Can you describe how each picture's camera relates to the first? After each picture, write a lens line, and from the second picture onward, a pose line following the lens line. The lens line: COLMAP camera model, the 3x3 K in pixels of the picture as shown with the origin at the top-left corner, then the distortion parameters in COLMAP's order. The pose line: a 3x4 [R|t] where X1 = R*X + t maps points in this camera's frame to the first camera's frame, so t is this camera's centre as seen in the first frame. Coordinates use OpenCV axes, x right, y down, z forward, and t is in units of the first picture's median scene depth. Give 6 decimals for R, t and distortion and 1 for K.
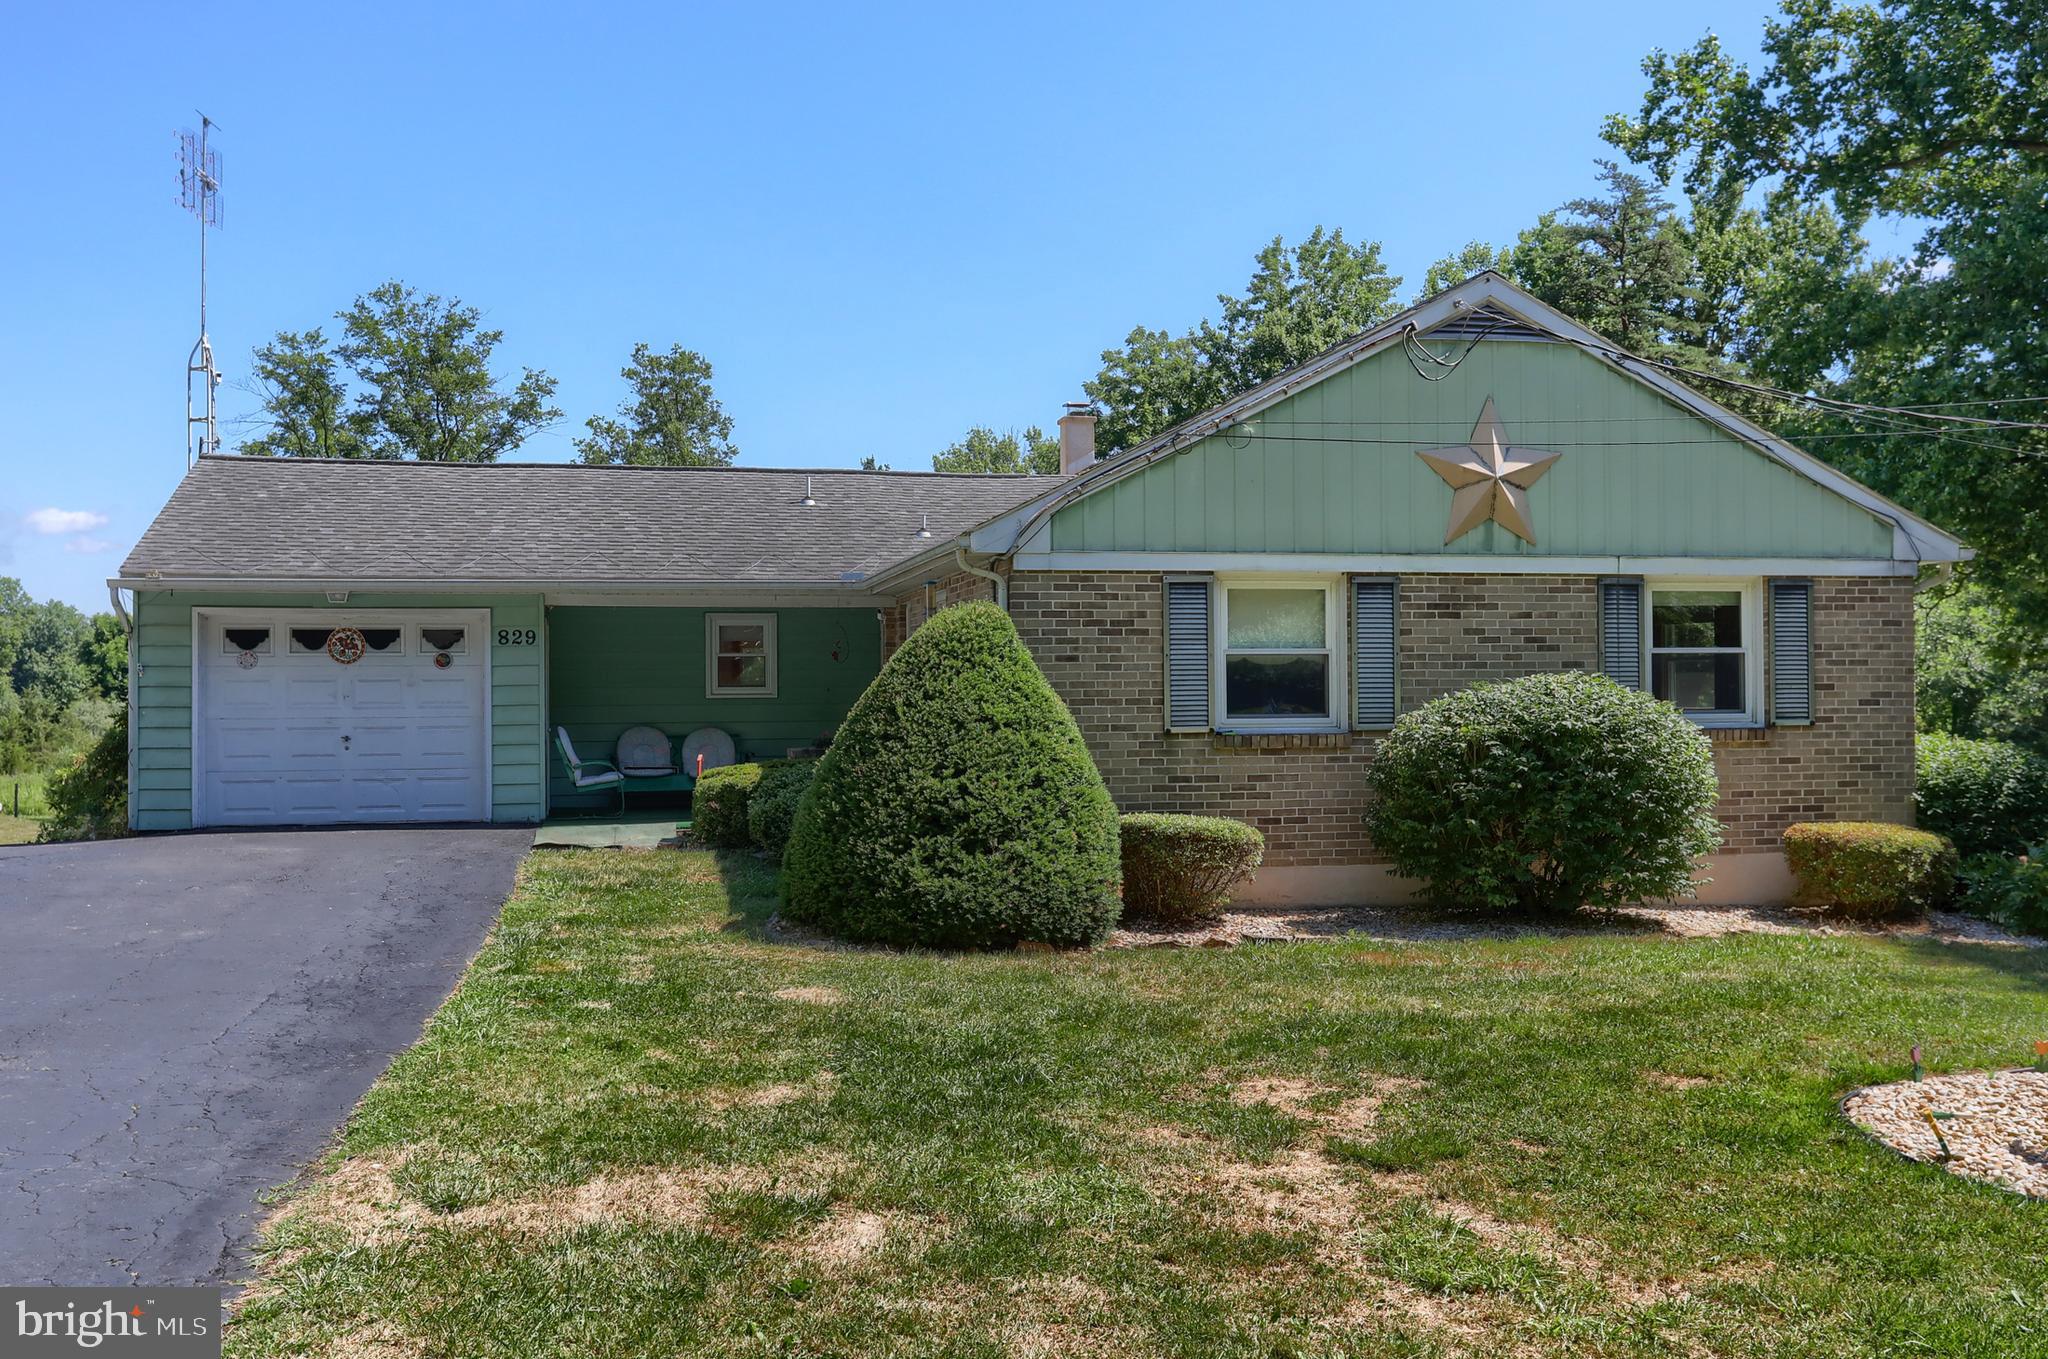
lens RADIAL K [[1910.1, 0, 1024.0], [0, 1910.1, 679.5], [0, 0, 1]] dist [0.007177, 0.001222]
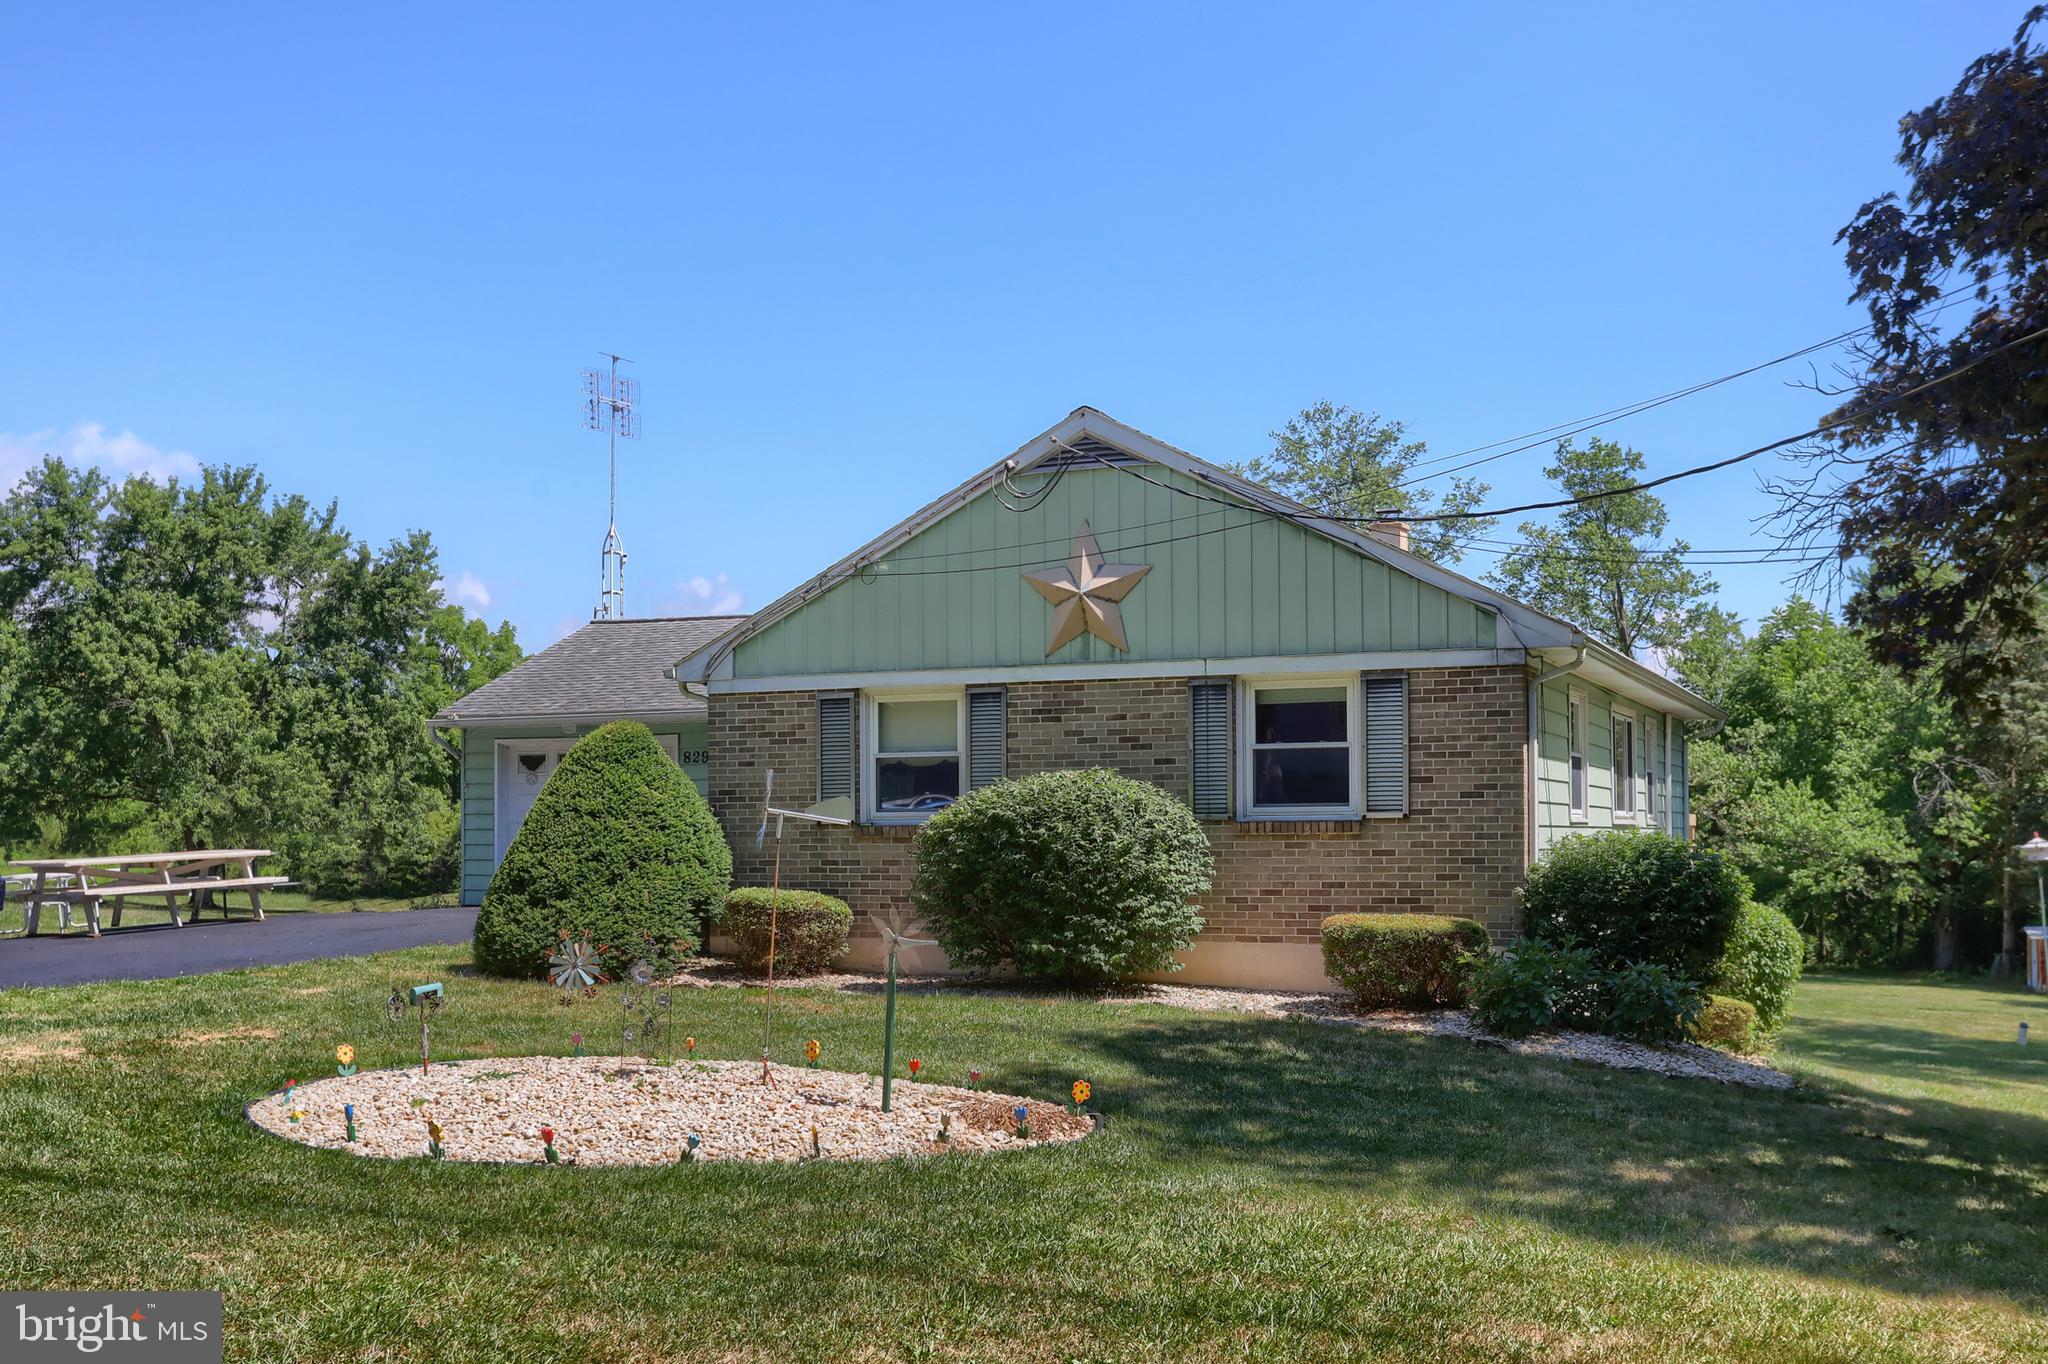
lens RADIAL K [[2183.7, 0, 1026.2], [0, 2183.7, 838.3], [0, 0, 1]] dist [-0.013355, 0.001208]
pose [[0.817814, 0.001493, -0.575481, 0.904753], [0.005066, 0.999939, 0.009794, 0.022320], [0.575461, -0.010925, 0.817756, -0.050227]]
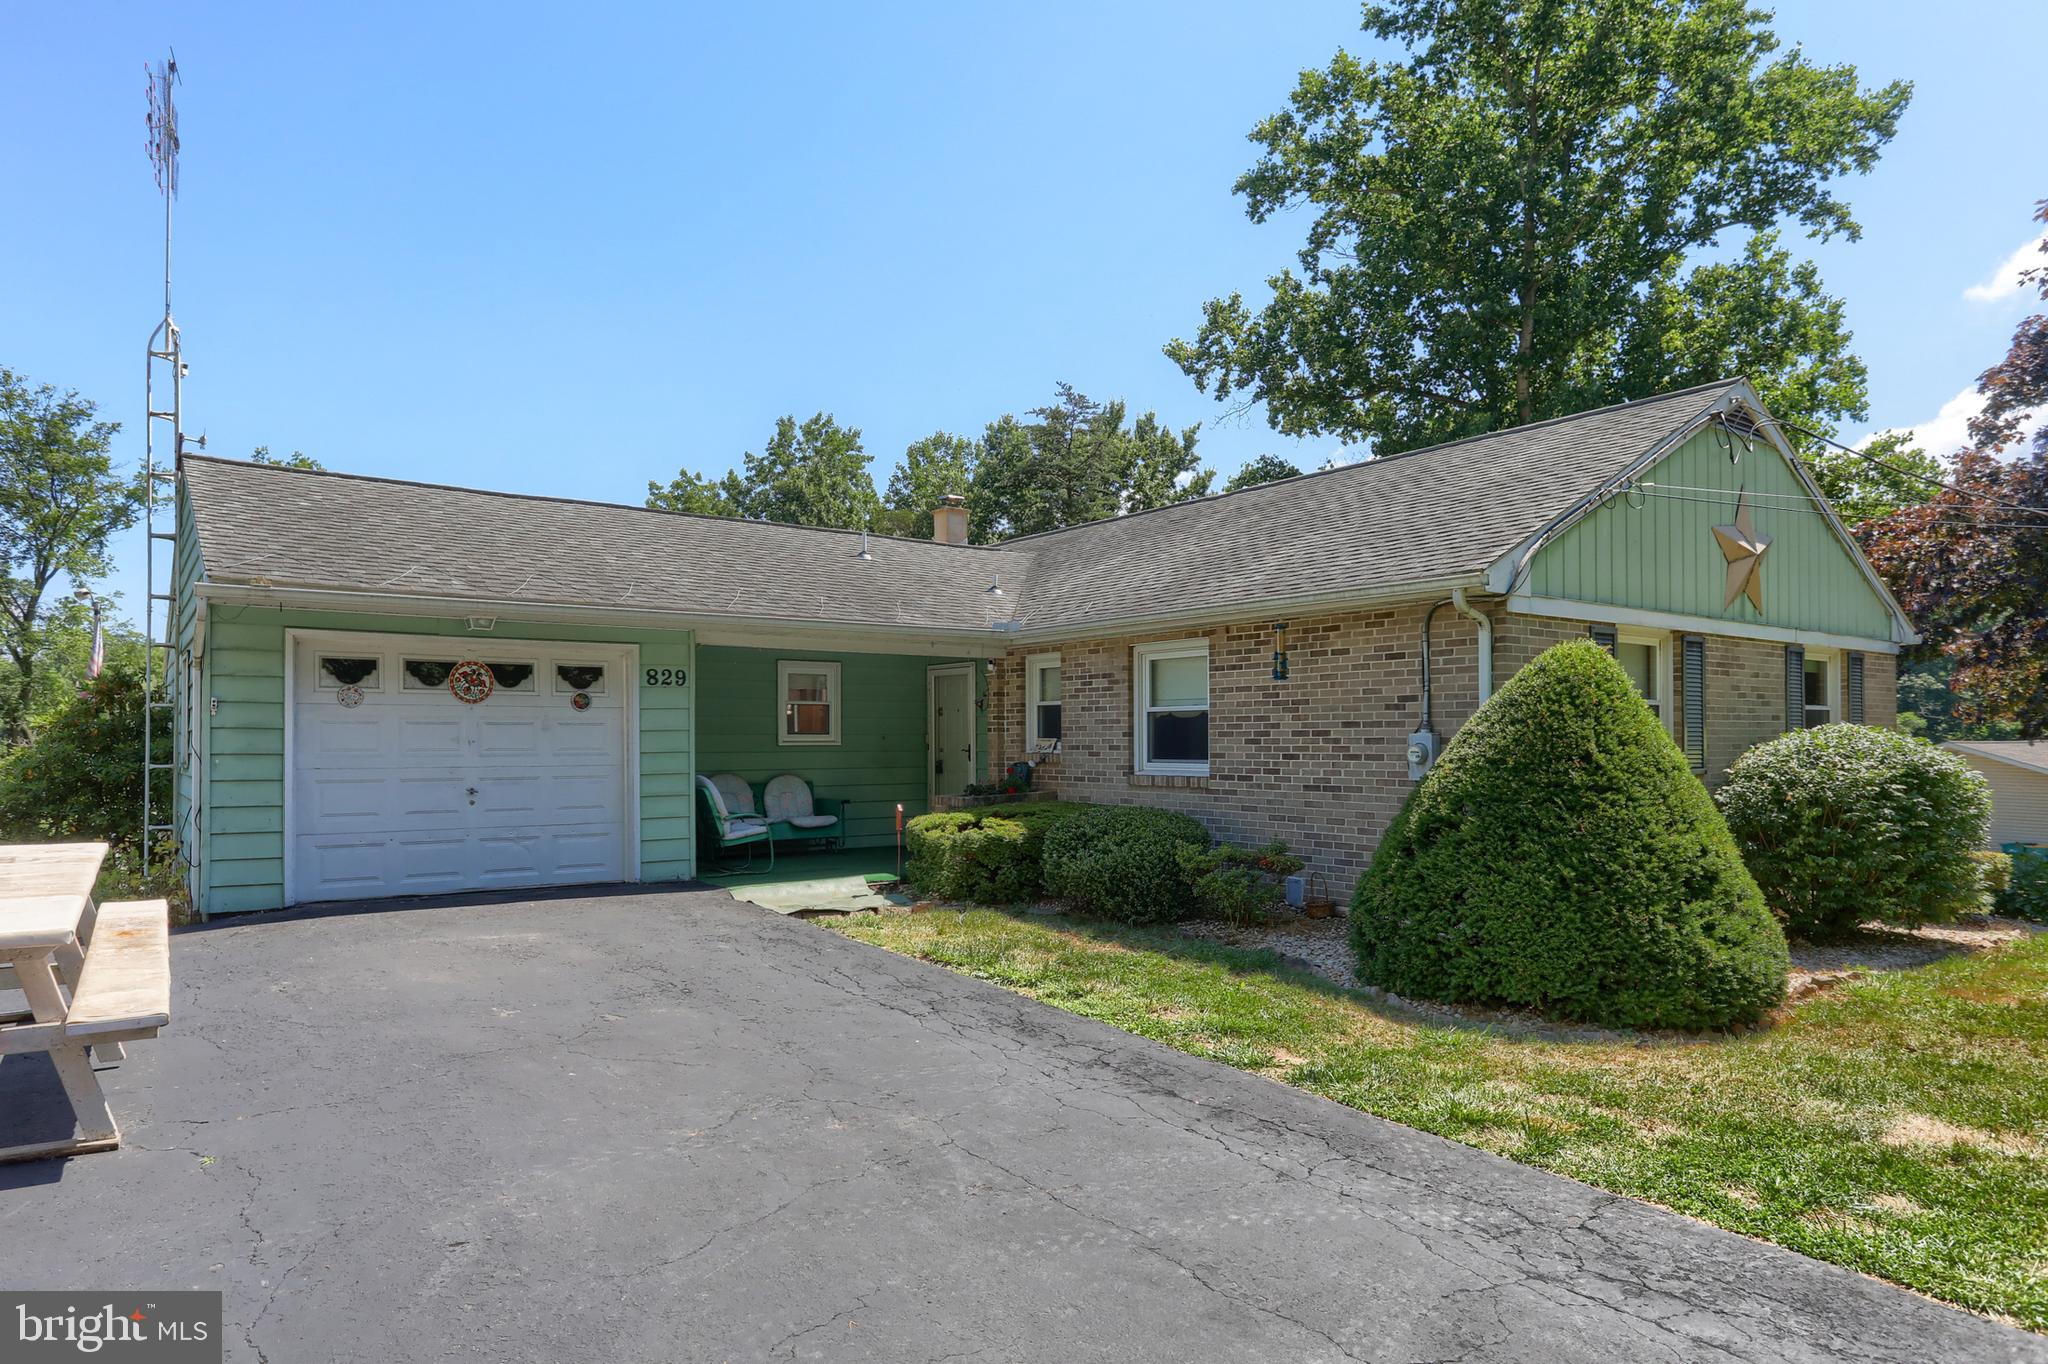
lens RADIAL K [[1256.2, 0, 1024.3], [0, 1256.2, 735.0], [0, 0, 1]] dist [-0.039396, 0.034655]
pose [[0.907142, 0.006002, 0.420781, -0.447792], [-0.005637, 0.999982, -0.002109, 0.006927], [-0.420786, -0.000458, 0.907160, 0.482927]]
